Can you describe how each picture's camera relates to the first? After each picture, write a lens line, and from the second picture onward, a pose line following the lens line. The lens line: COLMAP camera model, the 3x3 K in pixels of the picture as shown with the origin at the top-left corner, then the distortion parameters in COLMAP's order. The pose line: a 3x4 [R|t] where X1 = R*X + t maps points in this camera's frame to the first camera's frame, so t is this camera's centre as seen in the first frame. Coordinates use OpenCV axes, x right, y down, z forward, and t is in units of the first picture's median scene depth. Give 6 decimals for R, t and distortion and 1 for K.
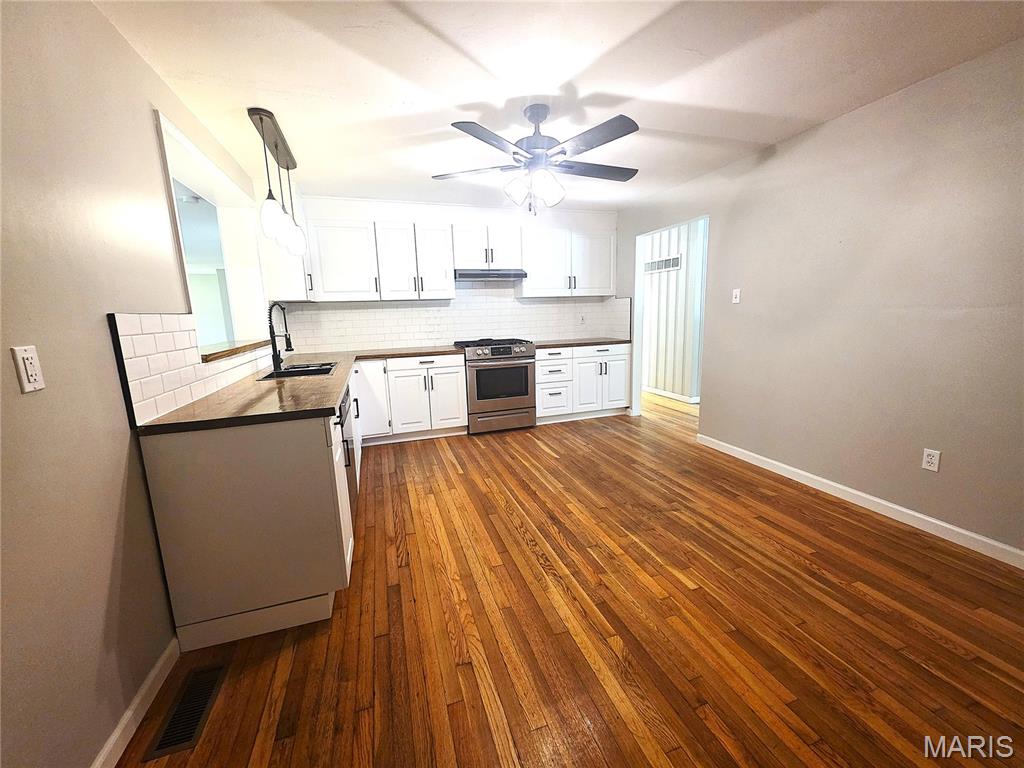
lens RADIAL K [[411.6, 0, 512.0], [0, 411.6, 384.0], [0, 0, 1]] dist [0.000508, 0.000010]
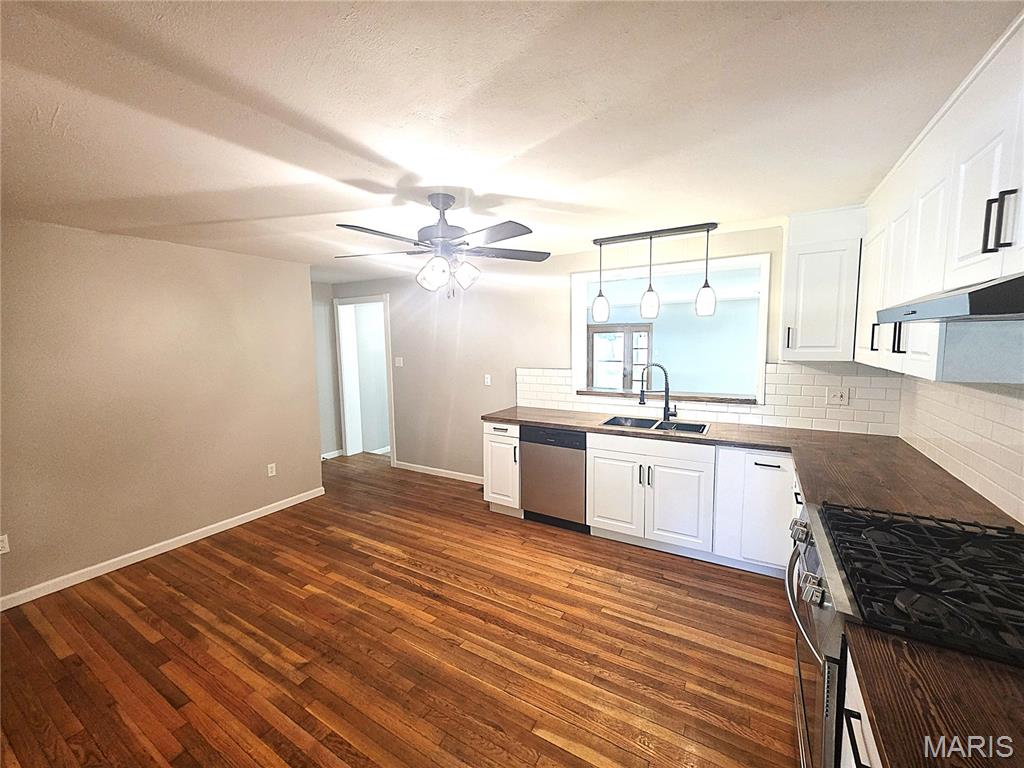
lens RADIAL K [[407.1, 0, 516.2], [0, 407.1, 381.5], [0, 0, 1]] dist [0.000210, -0.000055]
pose [[-0.753555, 0.107831, -0.648481, 0.374515], [-0.076330, 0.965431, 0.249232, -0.307144], [0.652938, 0.237308, -0.719275, 1.188629]]
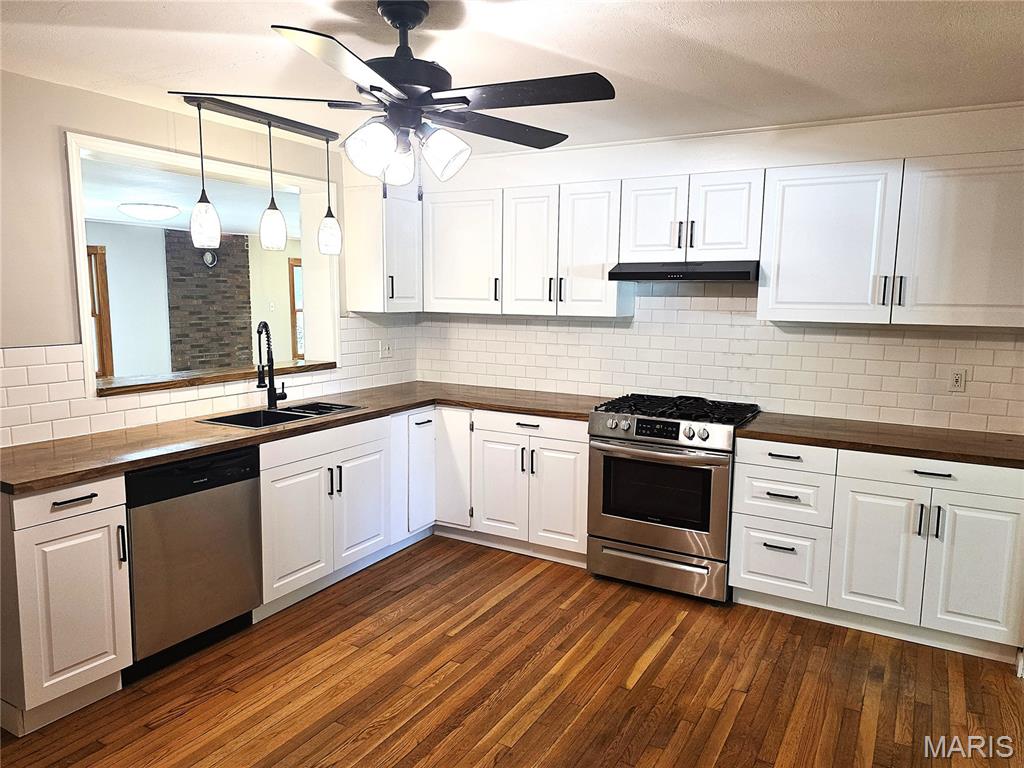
lens RADIAL K [[711.7, 0, 512.0], [0, 711.7, 384.0], [0, 0, 1]] dist [0.035270, -0.005908]
pose [[0.663323, 0.133616, -0.736308, 0.548942], [-0.161004, 0.986370, 0.033949, -0.152847], [0.730808, 0.096029, 0.675795, 0.329191]]
